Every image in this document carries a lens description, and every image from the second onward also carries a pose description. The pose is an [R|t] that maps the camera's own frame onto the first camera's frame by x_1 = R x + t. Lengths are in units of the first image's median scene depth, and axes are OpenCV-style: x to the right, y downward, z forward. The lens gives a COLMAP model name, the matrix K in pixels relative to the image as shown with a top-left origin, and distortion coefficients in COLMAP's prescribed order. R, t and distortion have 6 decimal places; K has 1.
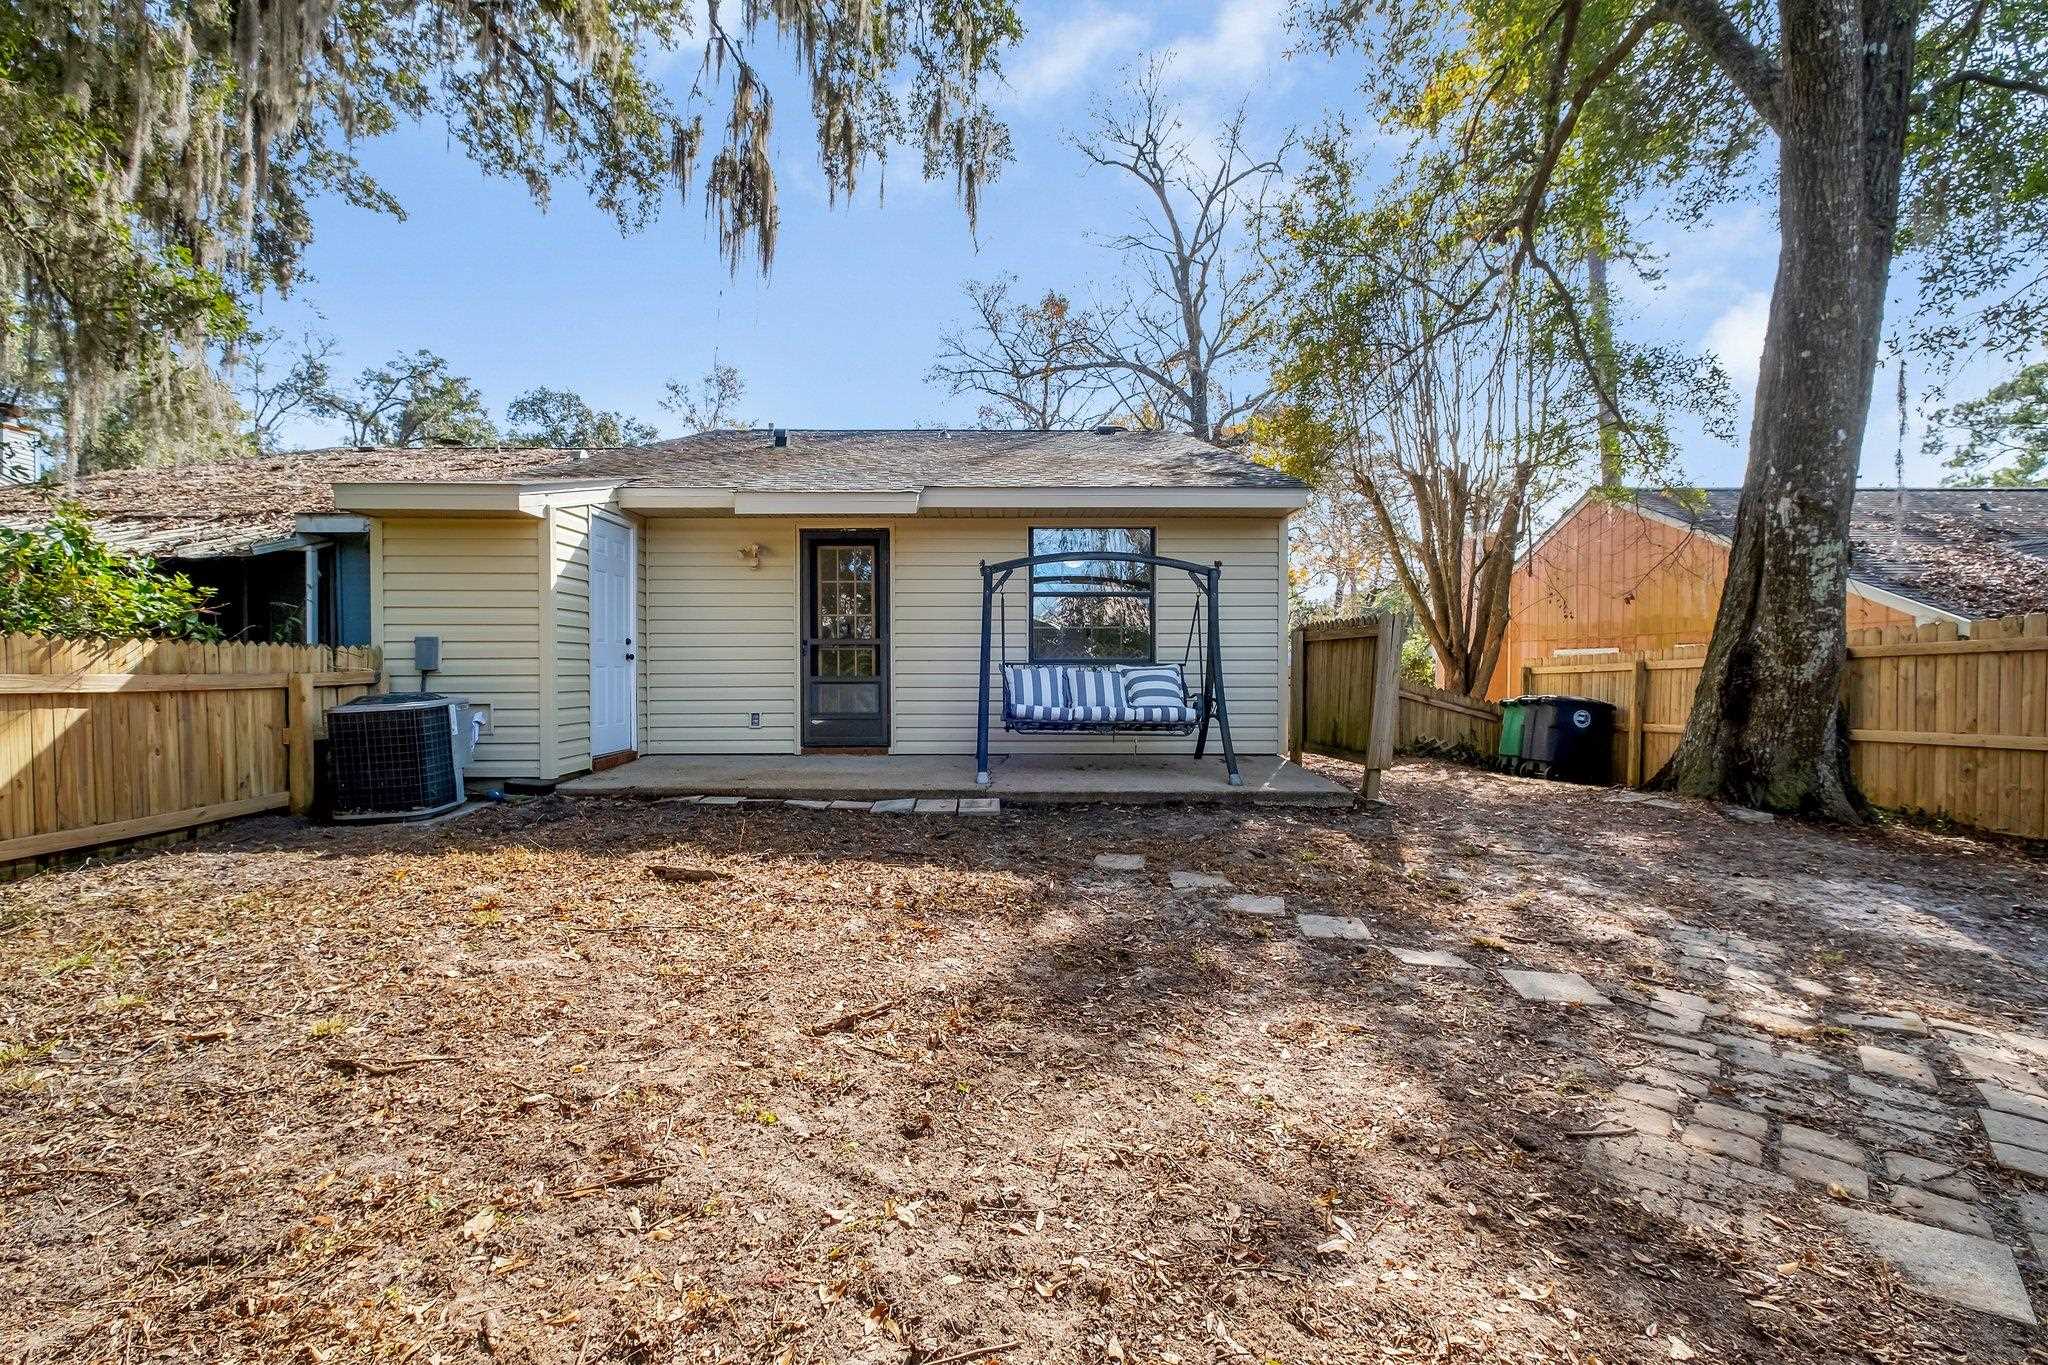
lens RADIAL K [[883.3, 0, 1024.3], [0, 883.3, 682.3], [0, 0, 1]] dist [-0.003731, -0.000775]
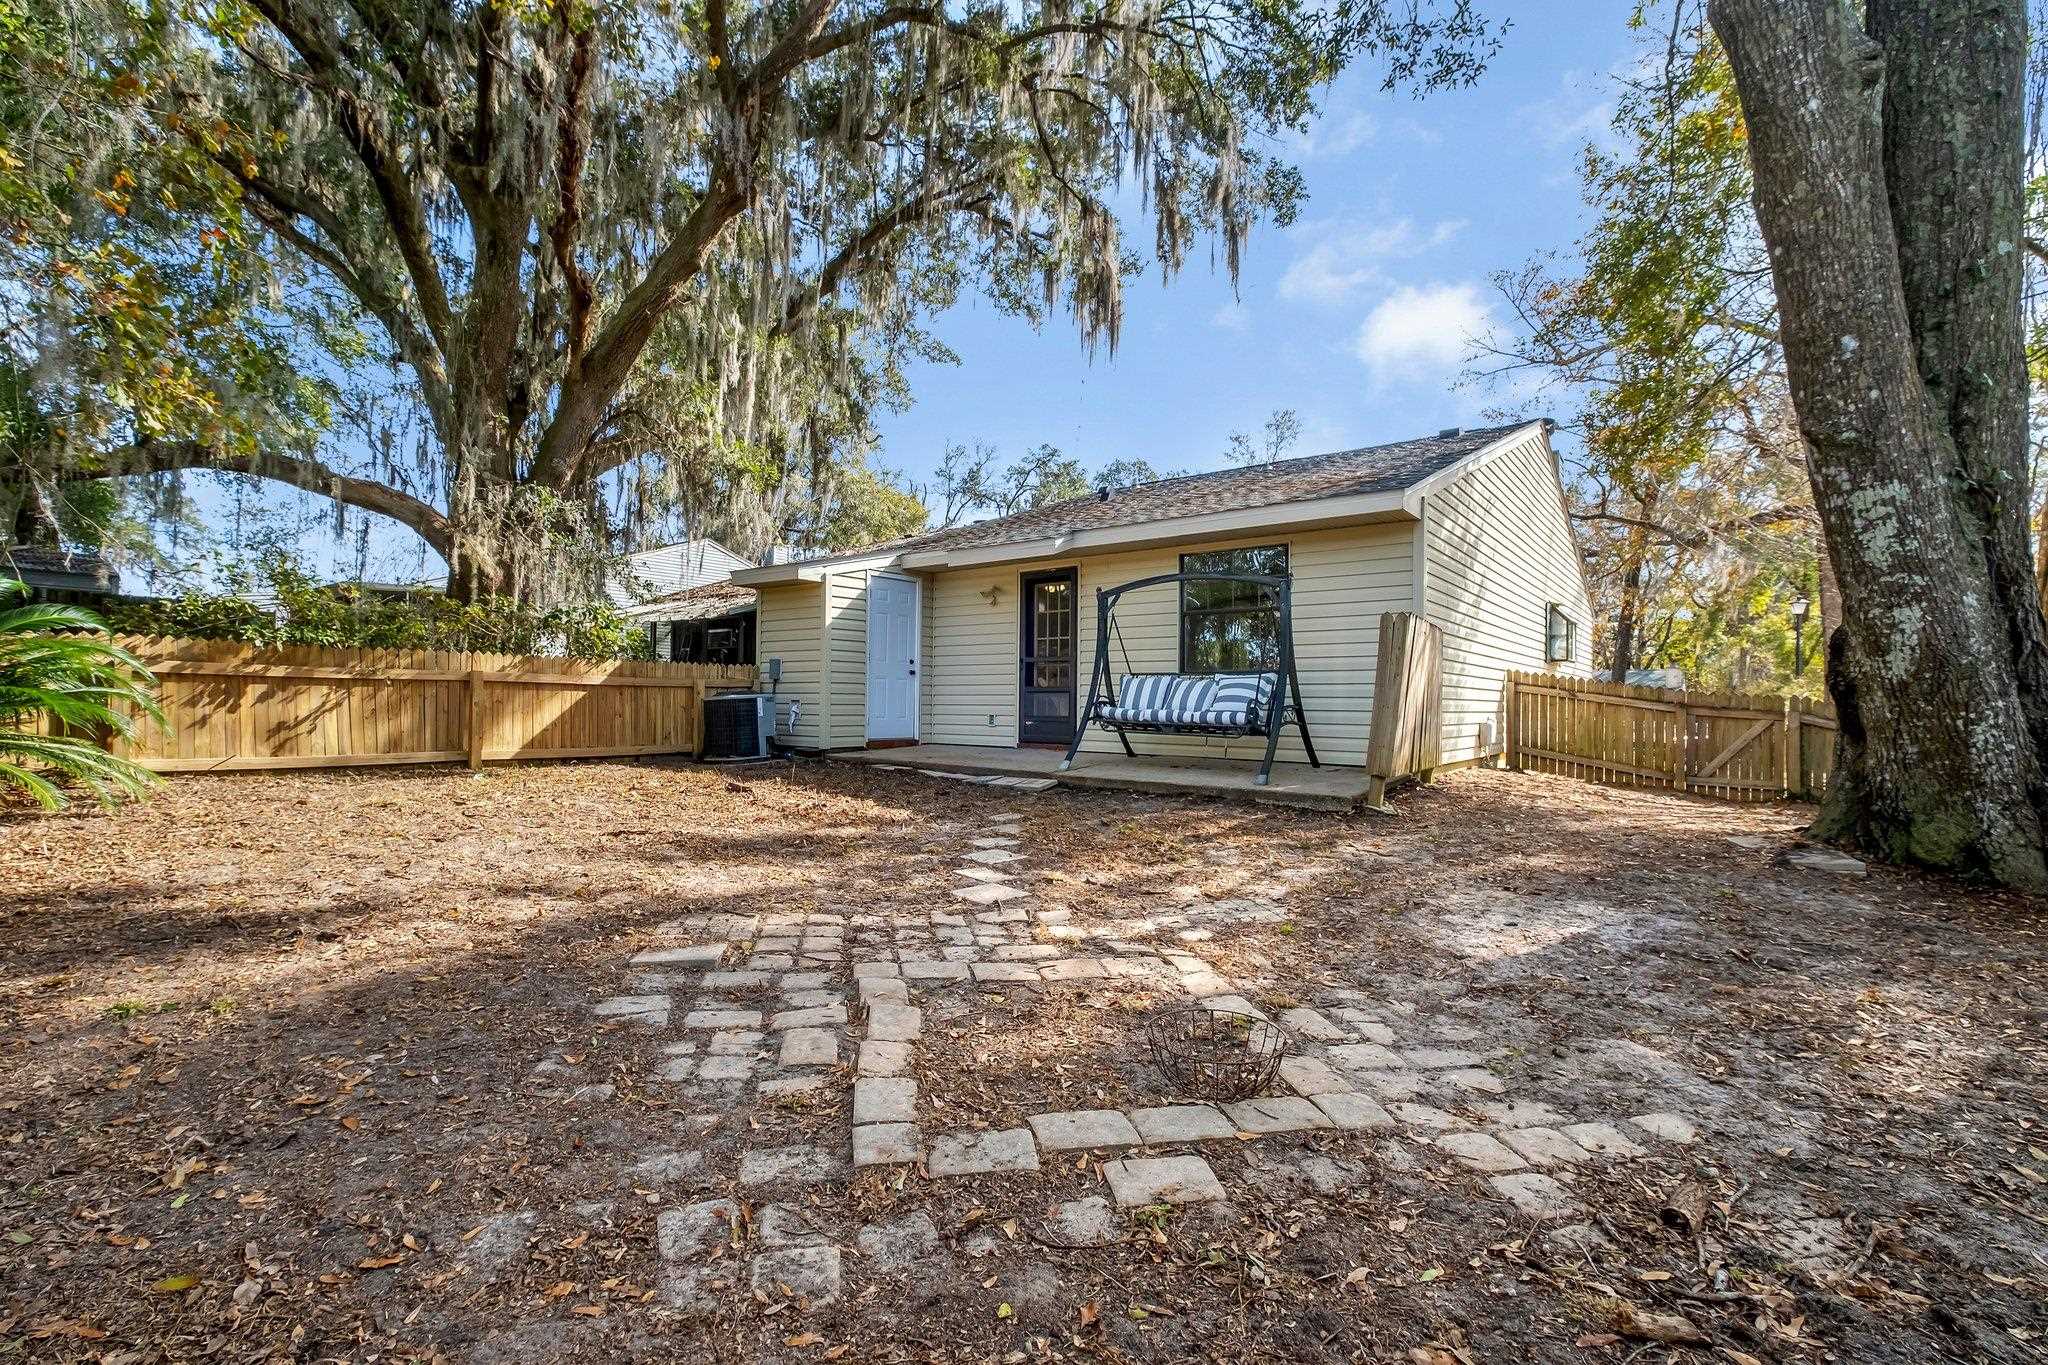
lens RADIAL K [[883.3, 0, 1018.4], [0, 883.3, 687.0], [0, 0, 1]] dist [-0.003731, -0.000775]
pose [[0.781123, -0.000766, -0.624377, 0.610947], [-0.019821, 0.999465, -0.026023, 0.030295], [0.624063, 0.032703, 0.780690, -0.004253]]
